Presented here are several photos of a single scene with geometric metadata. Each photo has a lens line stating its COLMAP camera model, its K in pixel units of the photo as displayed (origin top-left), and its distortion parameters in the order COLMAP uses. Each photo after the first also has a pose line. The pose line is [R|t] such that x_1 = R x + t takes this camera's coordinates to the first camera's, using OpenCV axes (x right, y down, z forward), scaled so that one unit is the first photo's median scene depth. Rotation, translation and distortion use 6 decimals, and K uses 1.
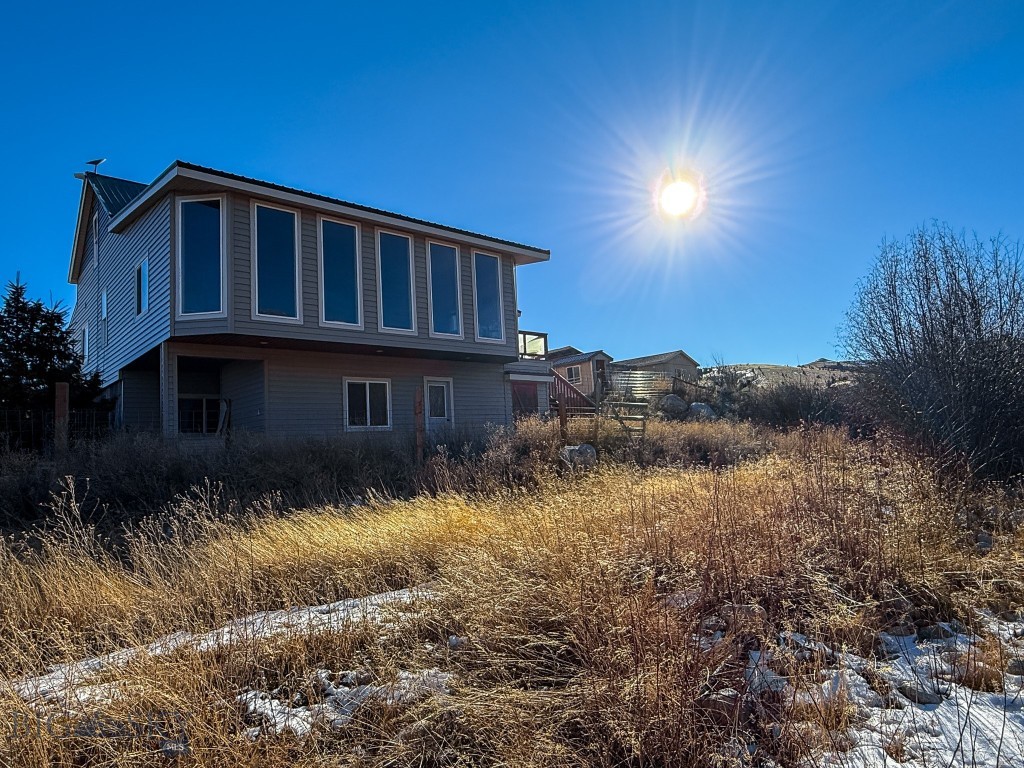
lens RADIAL K [[636.7, 0, 512.5], [0, 636.7, 383.5], [0, 0, 1]] dist [-0.025180, -0.000223]
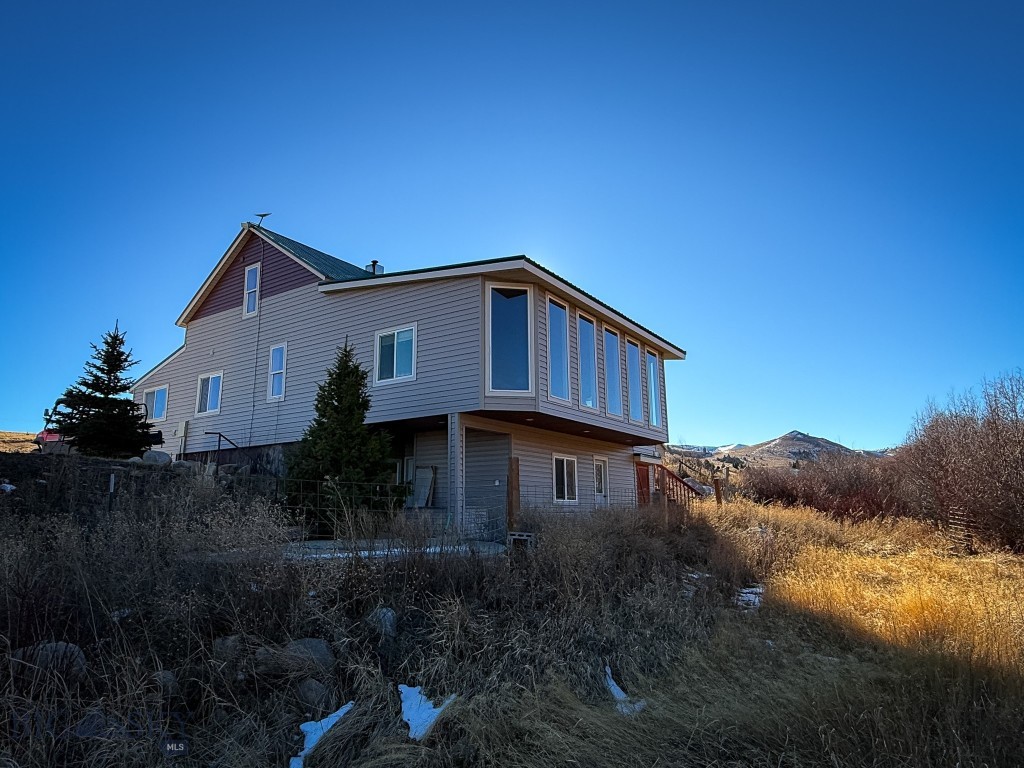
lens RADIAL K [[636.7, 0, 513.0], [0, 636.7, 383.5], [0, 0, 1]] dist [-0.025180, -0.000223]
pose [[0.970639, 0.088382, 0.223715, -0.576644], [-0.064182, 0.991493, -0.113236, -0.000589], [-0.231820, 0.095553, 0.968054, -0.042240]]
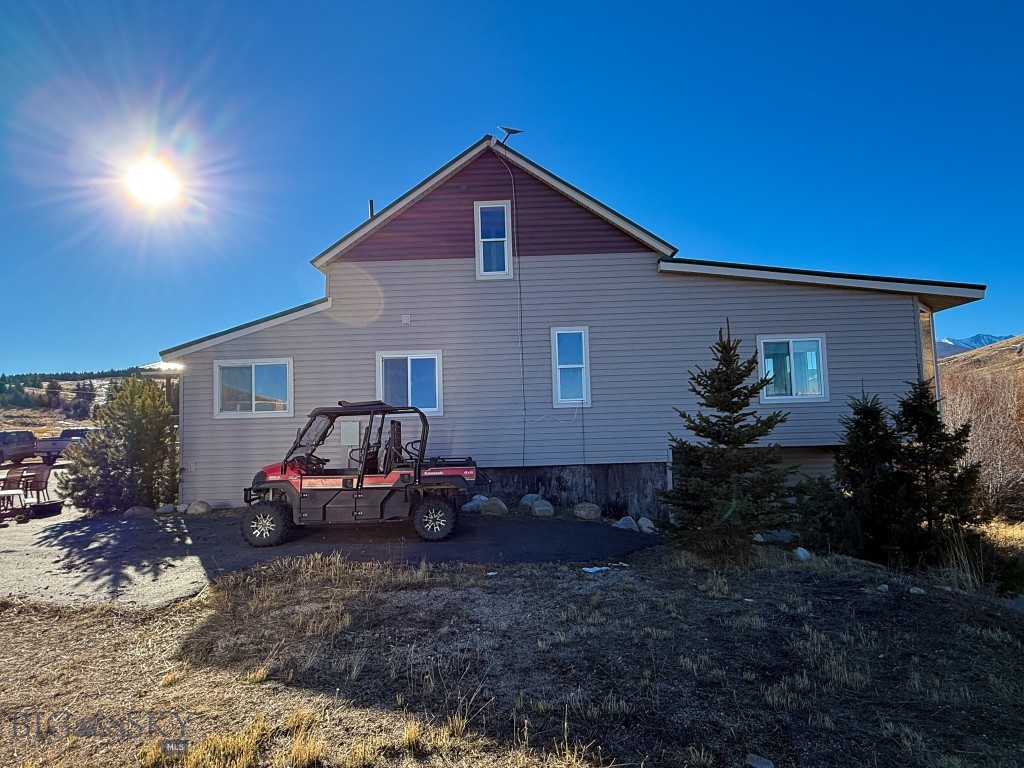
lens RADIAL K [[597.8, 0, 512.4], [0, 597.8, 384.8], [0, 0, 1]] dist [0.029259, 0.001794]
pose [[0.679835, 0.088434, 0.728014, -1.317249], [-0.078237, 0.995783, -0.047902, -0.051404], [-0.729180, -0.024392, 0.683887, 0.630381]]
